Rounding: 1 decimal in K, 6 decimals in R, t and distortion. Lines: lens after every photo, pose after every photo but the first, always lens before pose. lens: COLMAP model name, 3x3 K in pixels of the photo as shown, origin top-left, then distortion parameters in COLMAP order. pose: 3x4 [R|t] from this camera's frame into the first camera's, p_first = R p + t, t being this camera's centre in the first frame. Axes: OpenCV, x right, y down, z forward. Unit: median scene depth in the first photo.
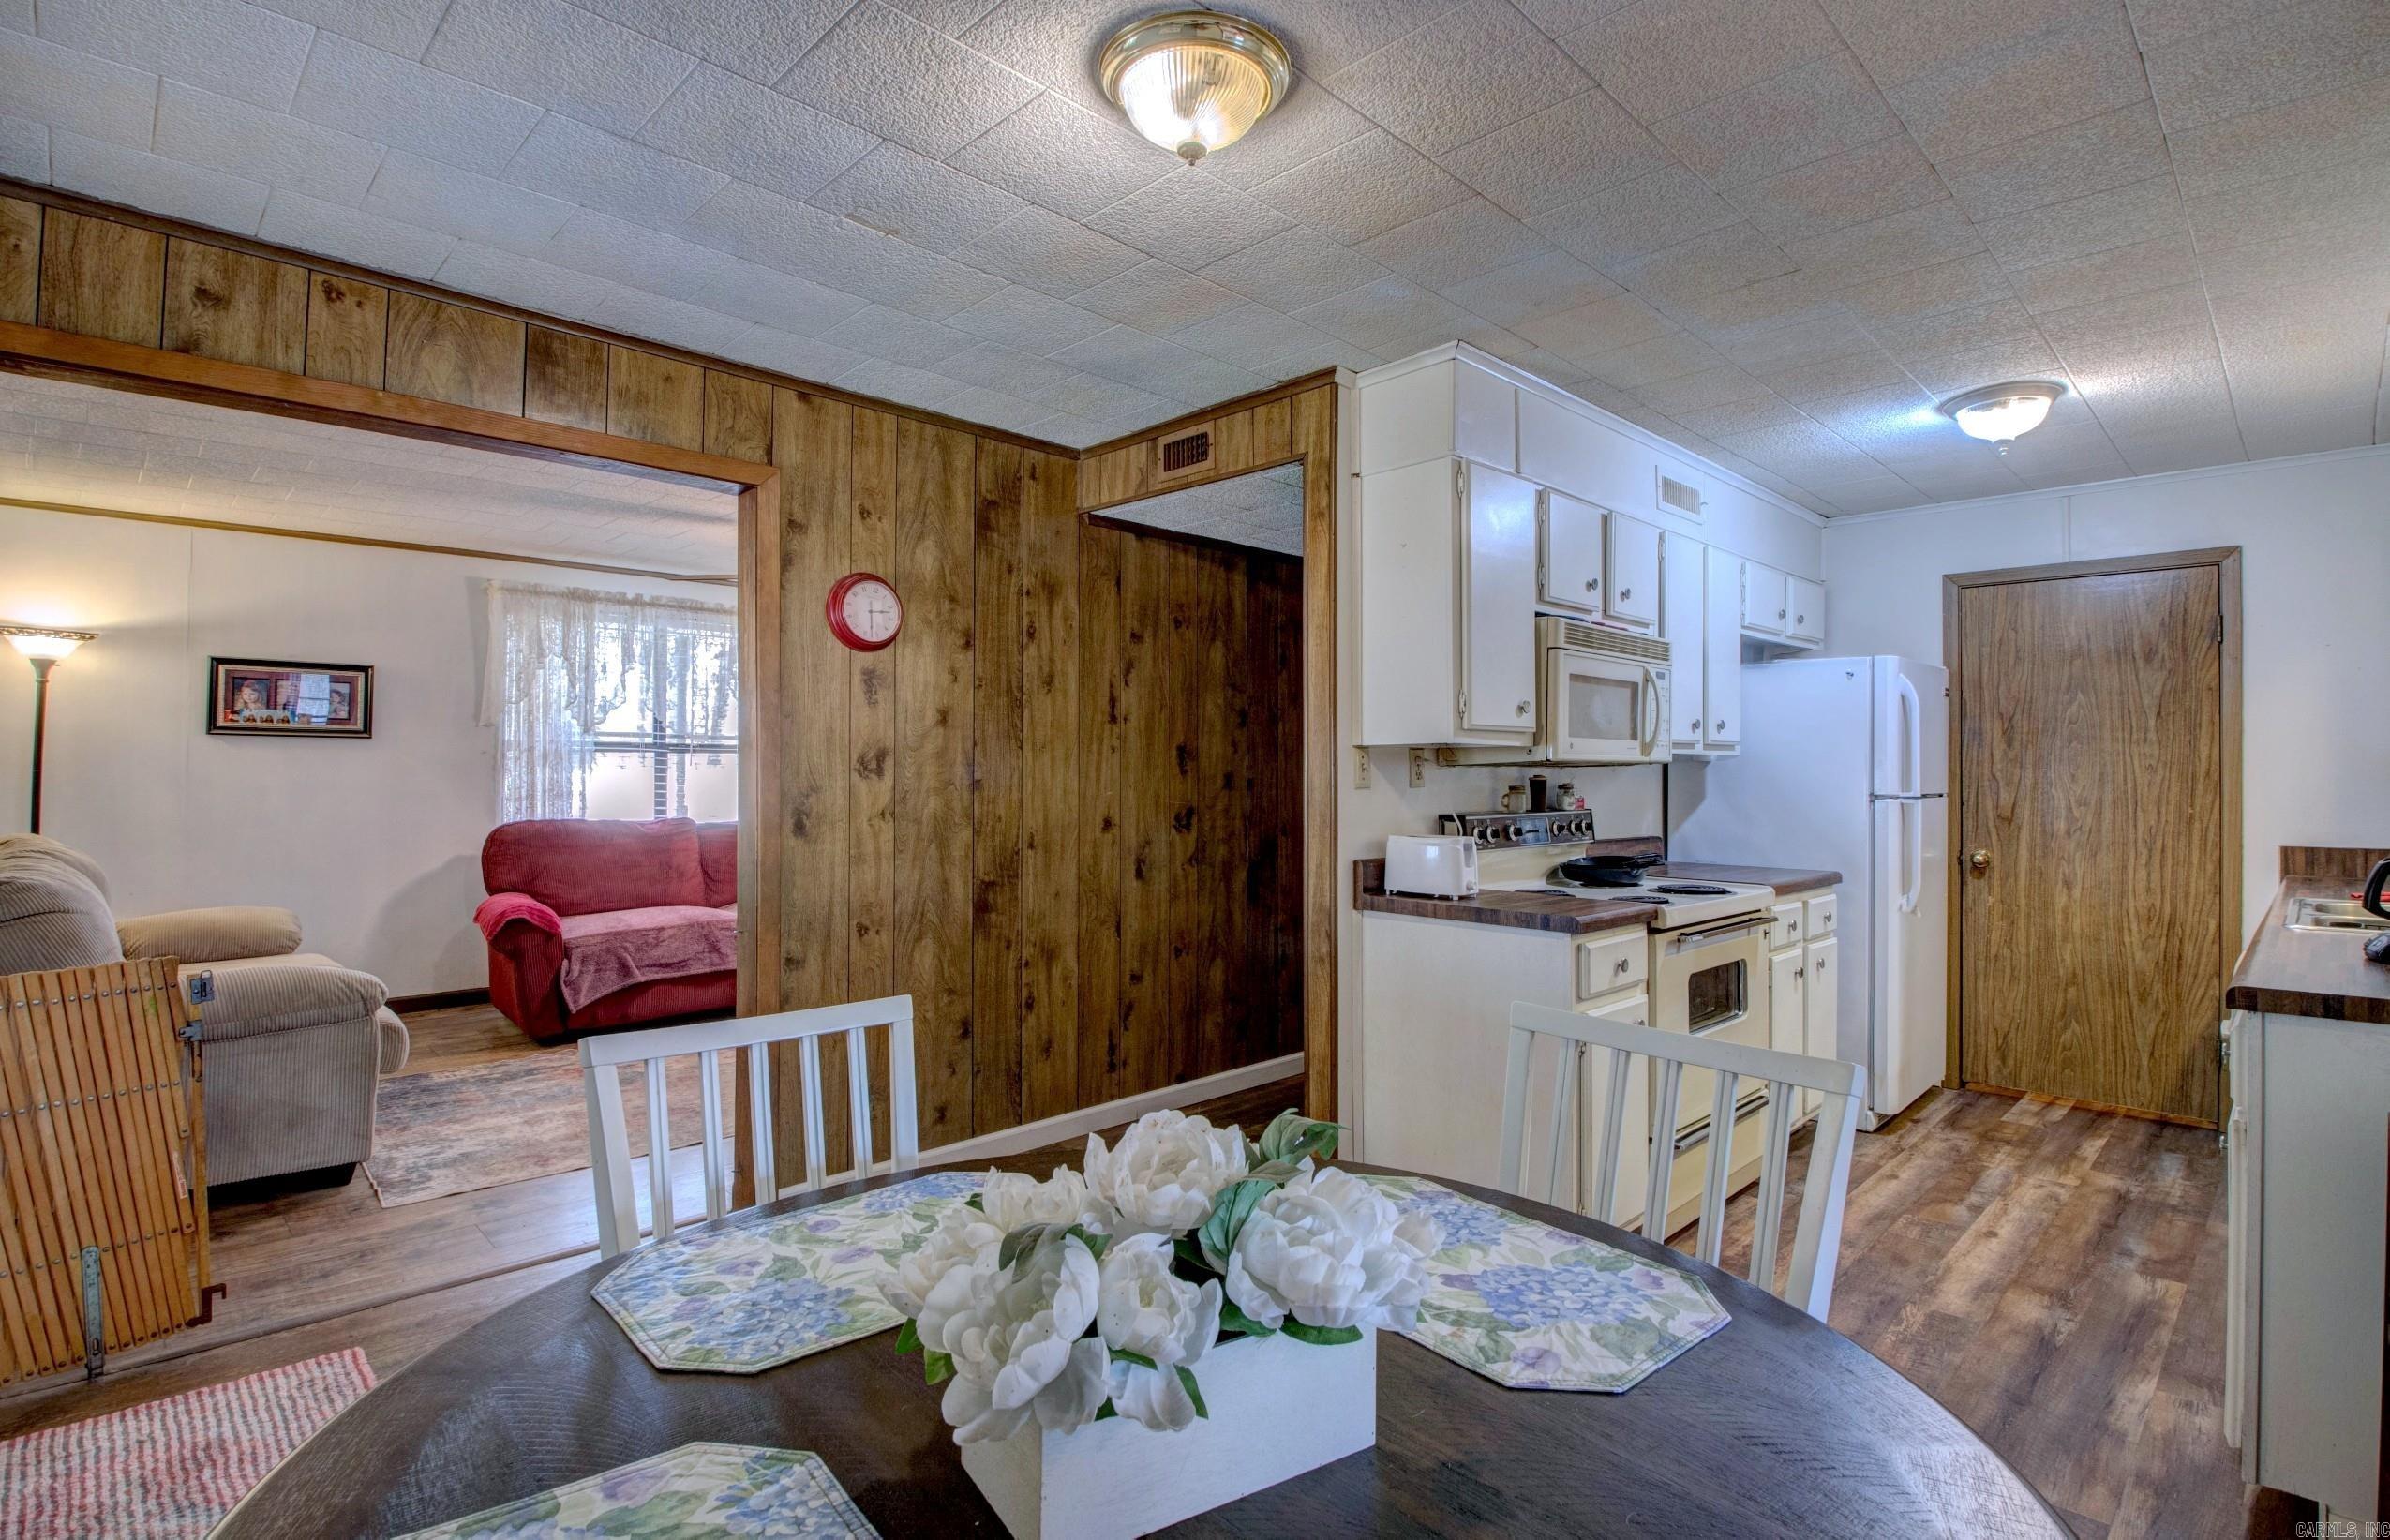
lens RADIAL K [[1140.2, 0, 1176.7], [0, 1140.2, 757.8], [0, 0, 1]] dist [0.005929, -0.017452]
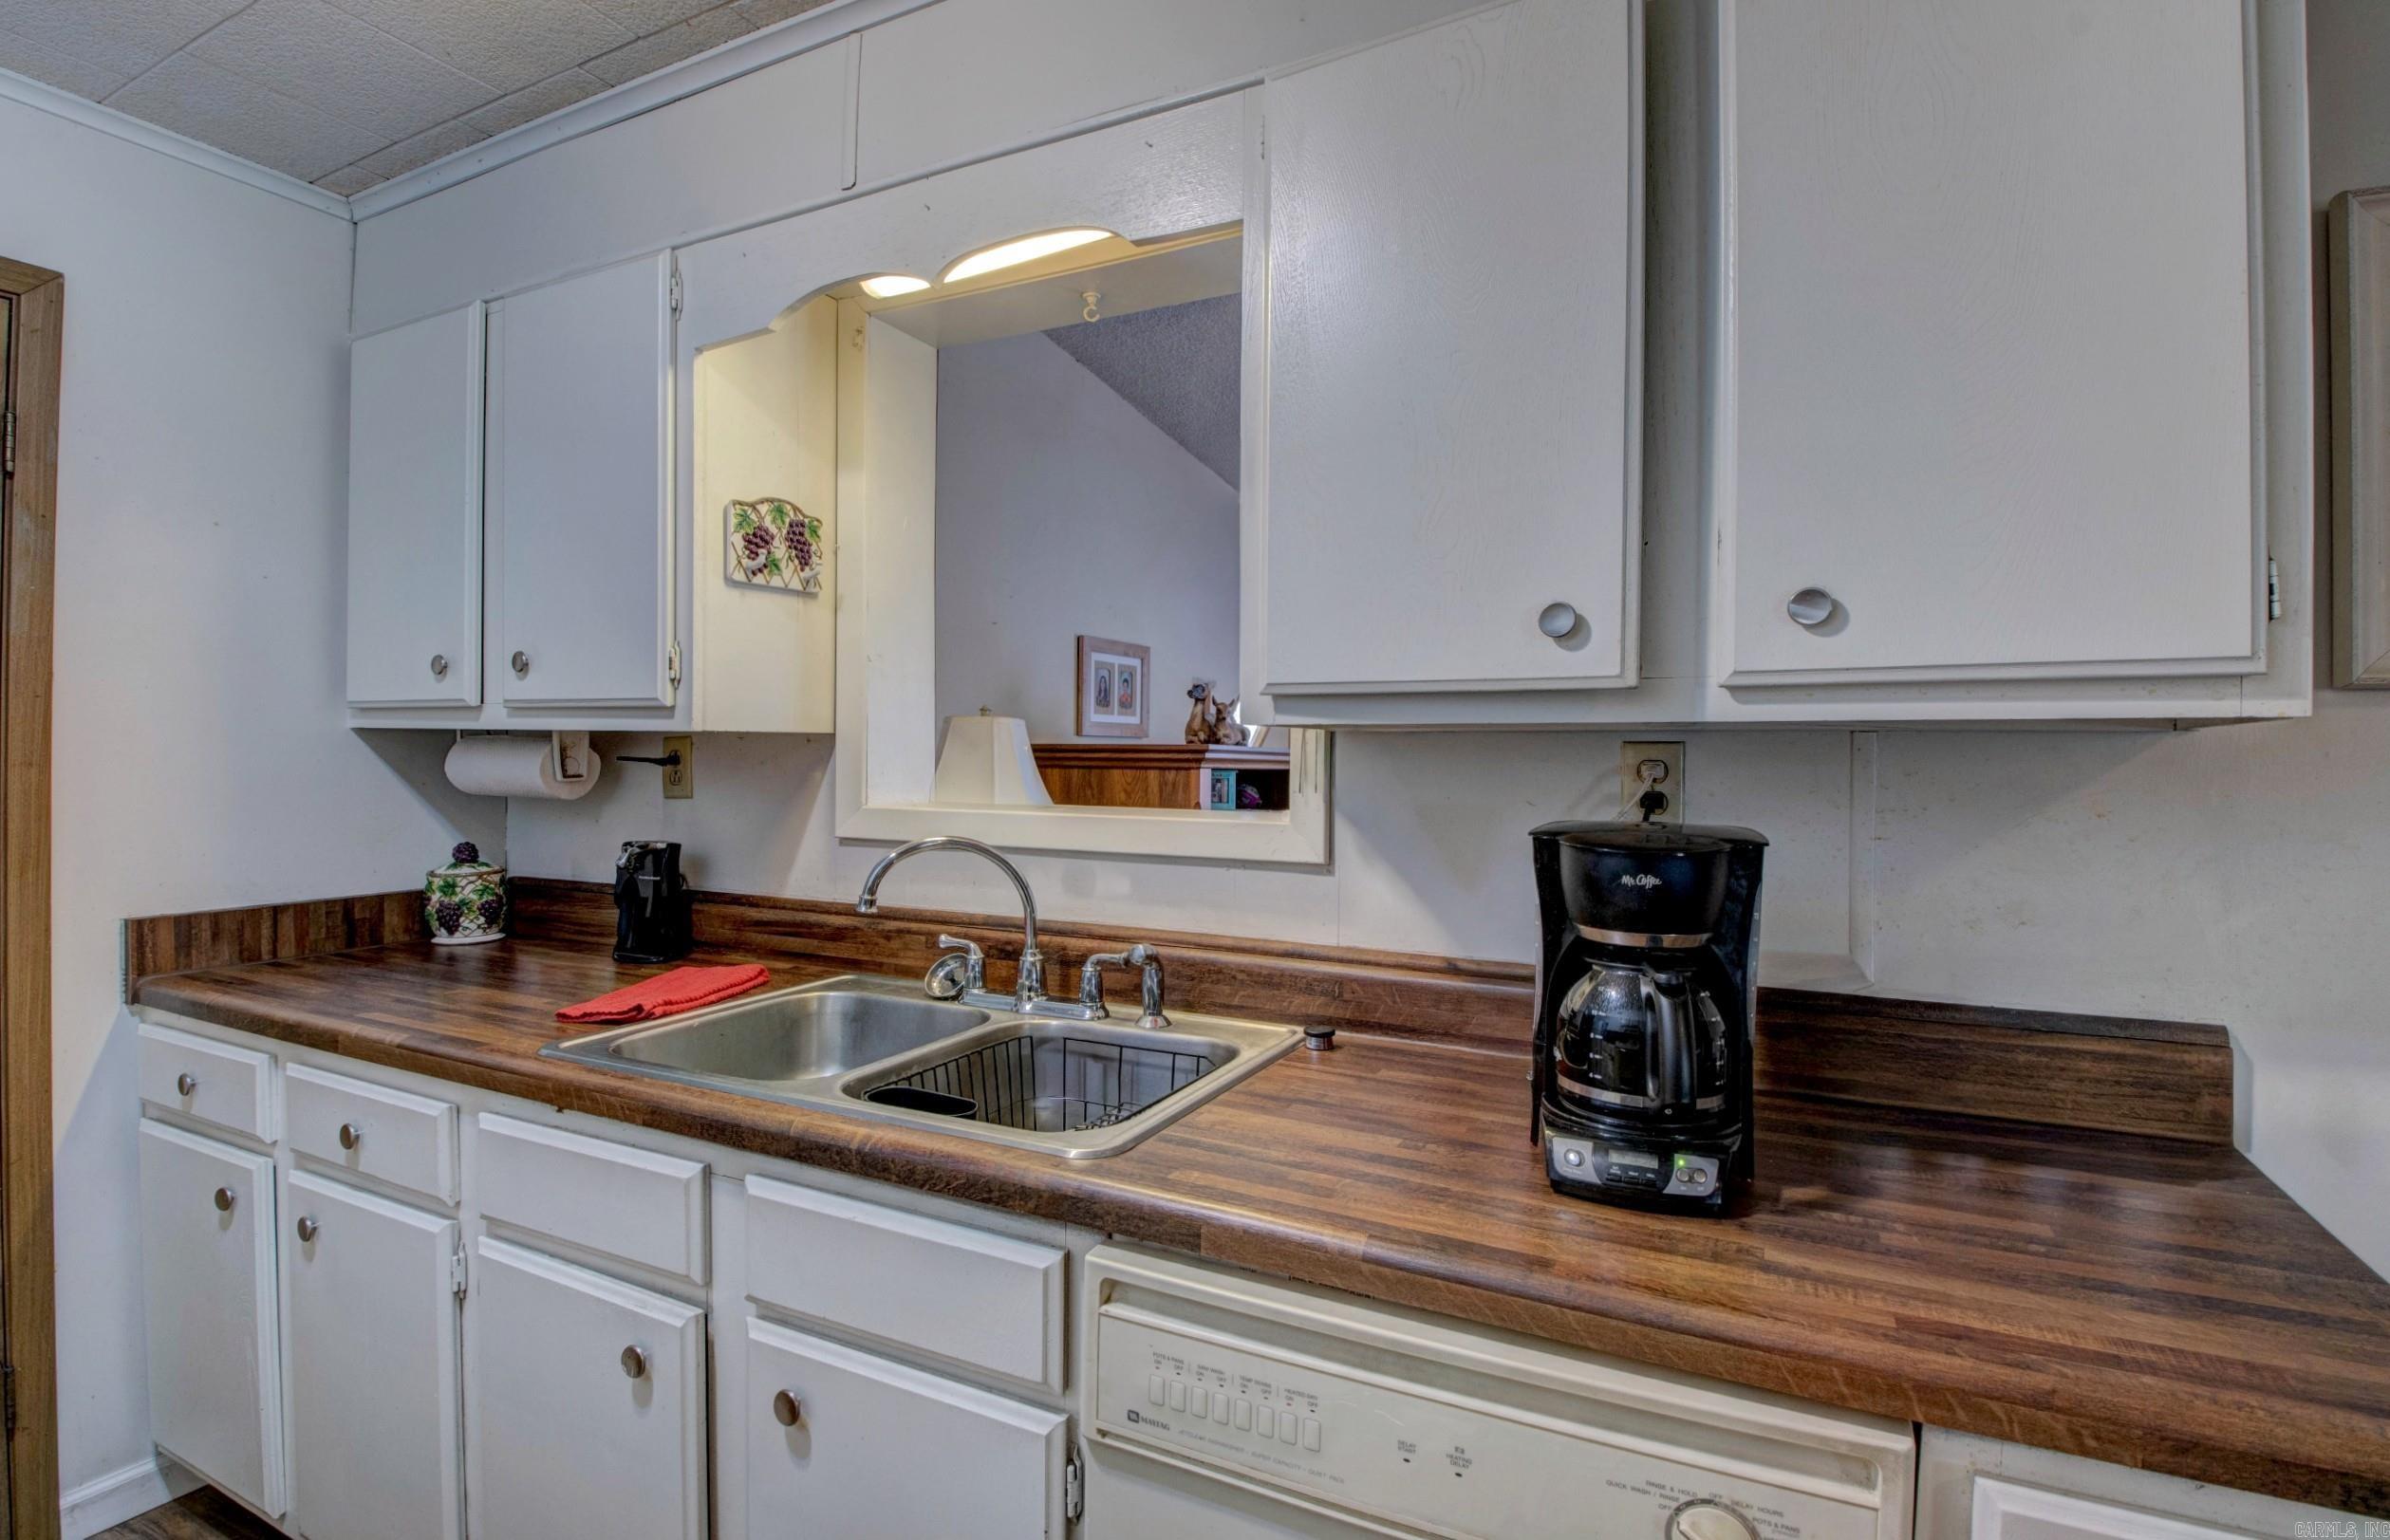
lens RADIAL K [[1140.0, 0, 1170.0], [0, 1140.0, 756.5], [0, 0, 1]] dist [0.005929, -0.017452]
pose [[-0.322775, -0.009459, 0.946428, 0.389545], [-0.019477, 0.999805, 0.003350, -0.002756], [-0.946275, -0.017353, -0.322897, 0.767246]]
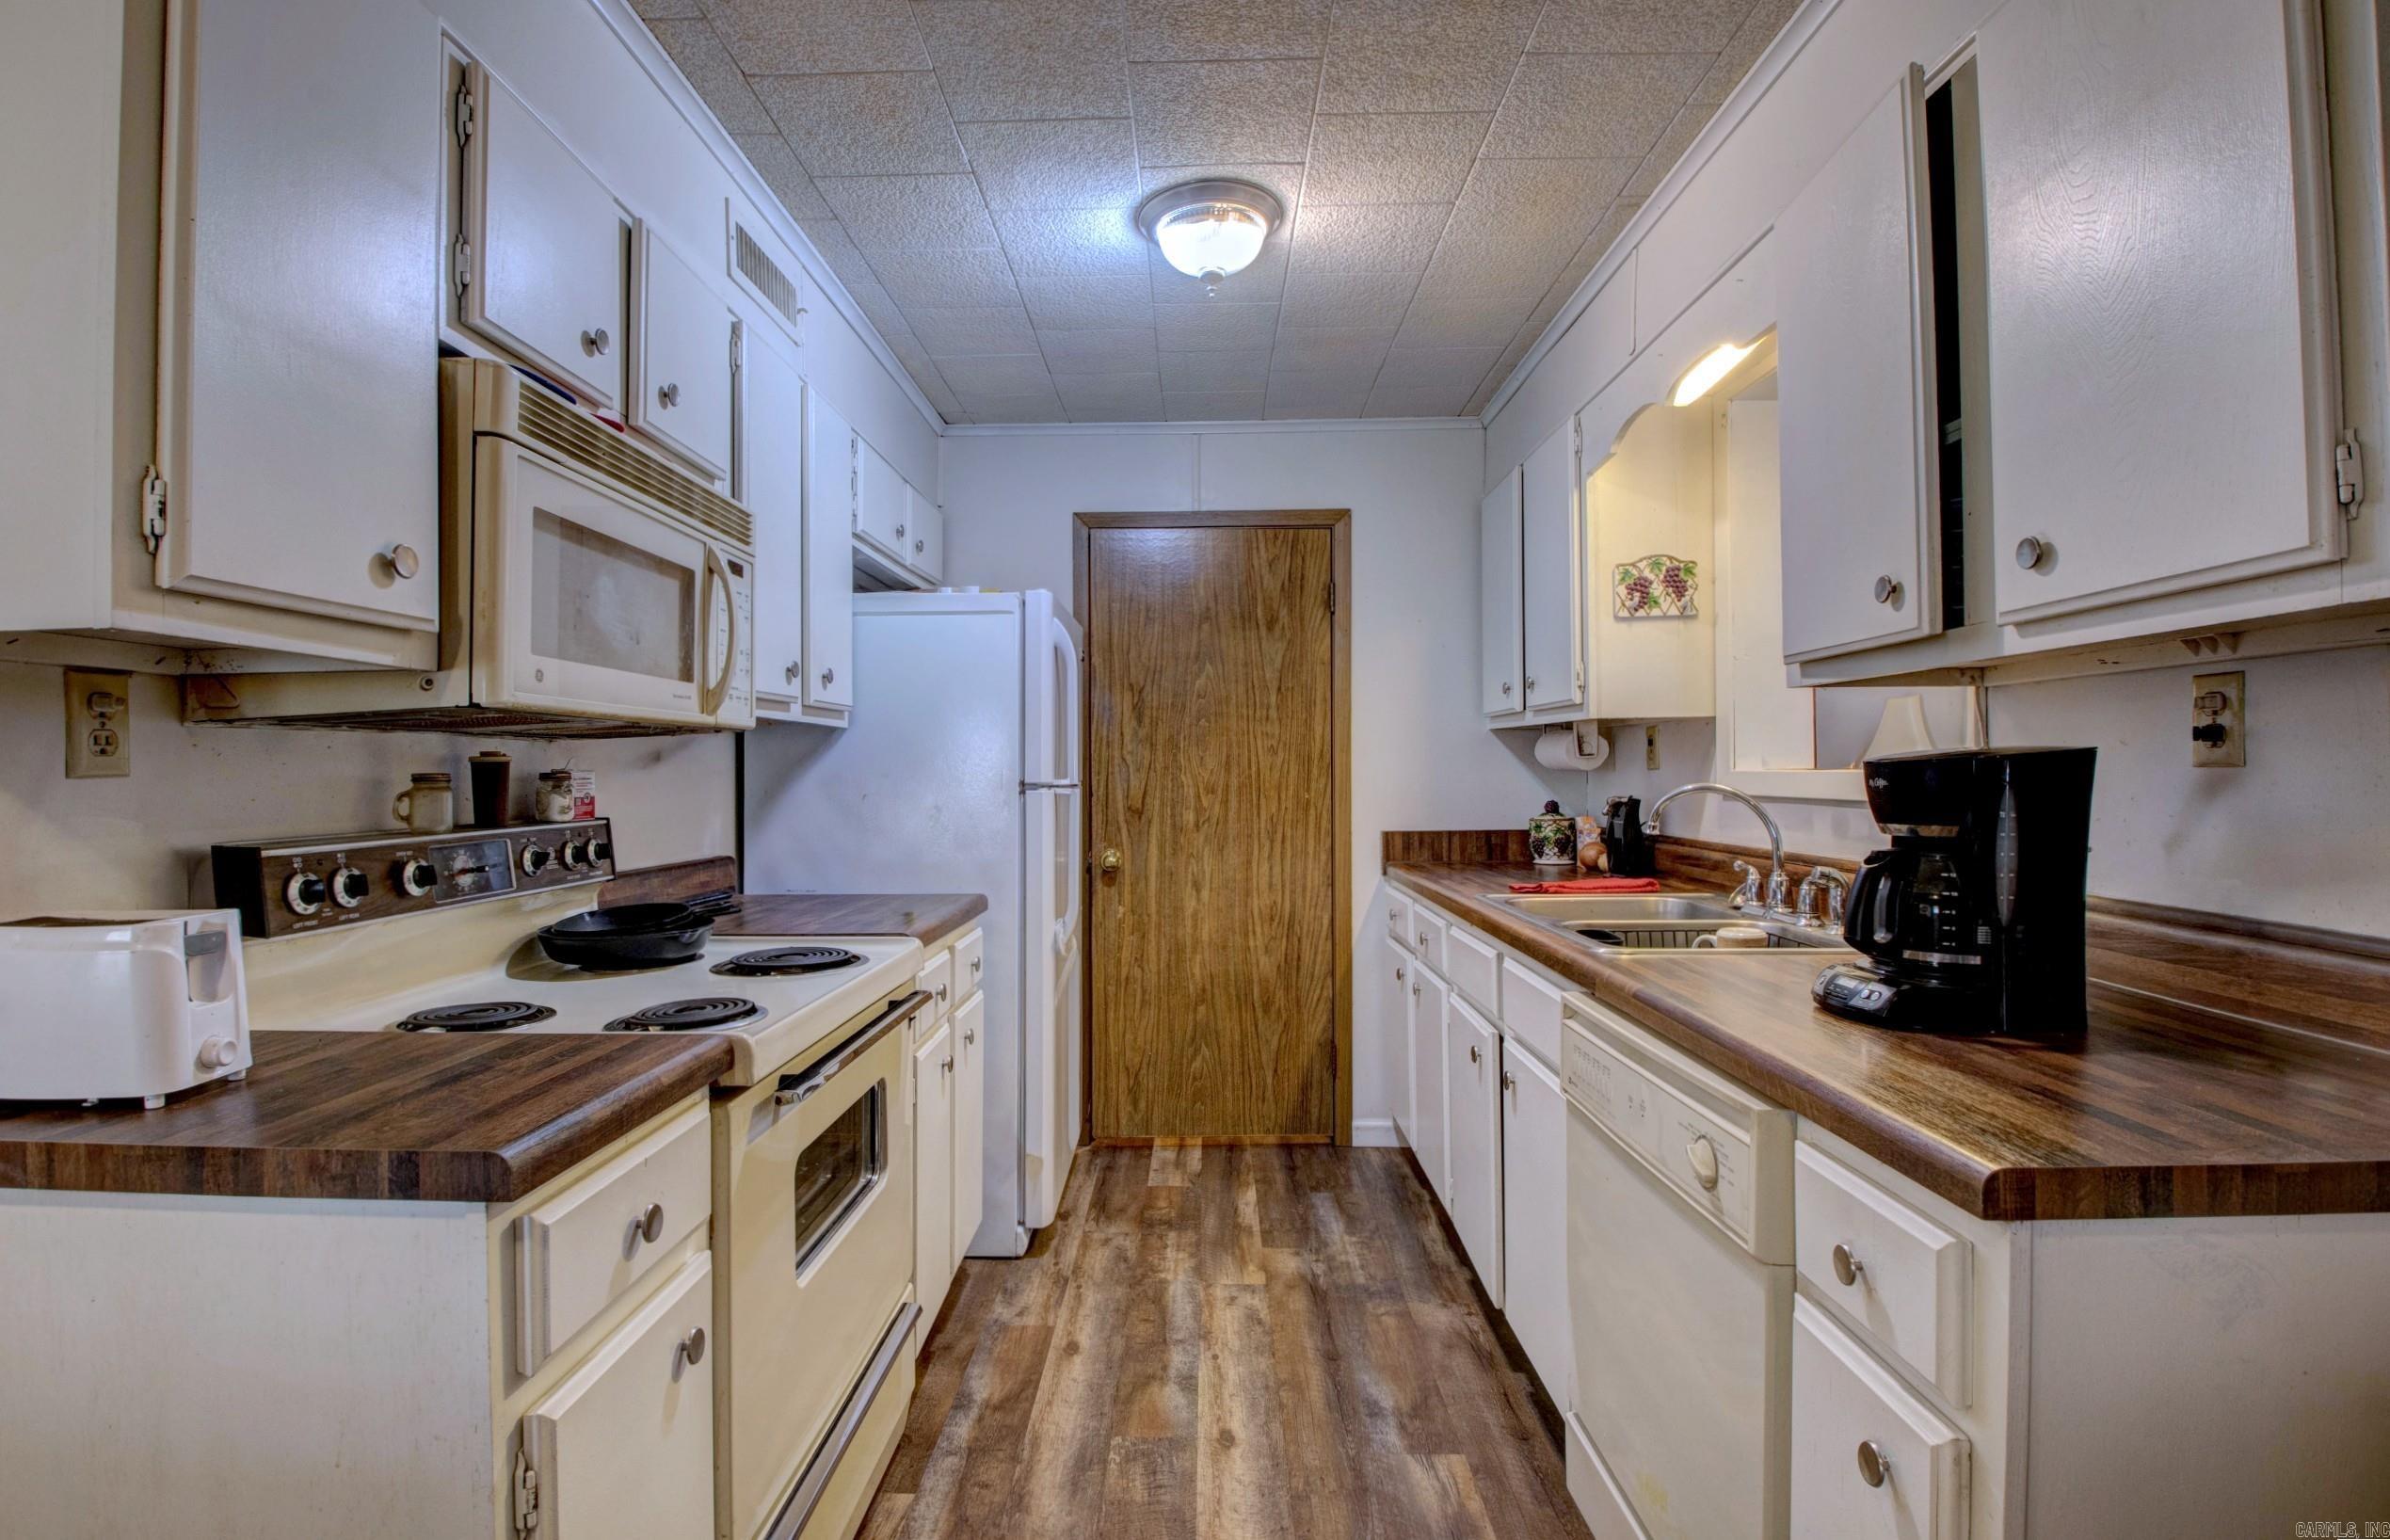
lens RADIAL K [[1140.2, 0, 1154.1], [0, 1140.2, 751.9], [0, 0, 1]] dist [0.005929, -0.017452]
pose [[0.723050, 0.004648, 0.690780, 0.190572], [-0.000218, 0.999979, -0.006500, 0.018734], [-0.690795, 0.004549, 0.723036, 0.463361]]
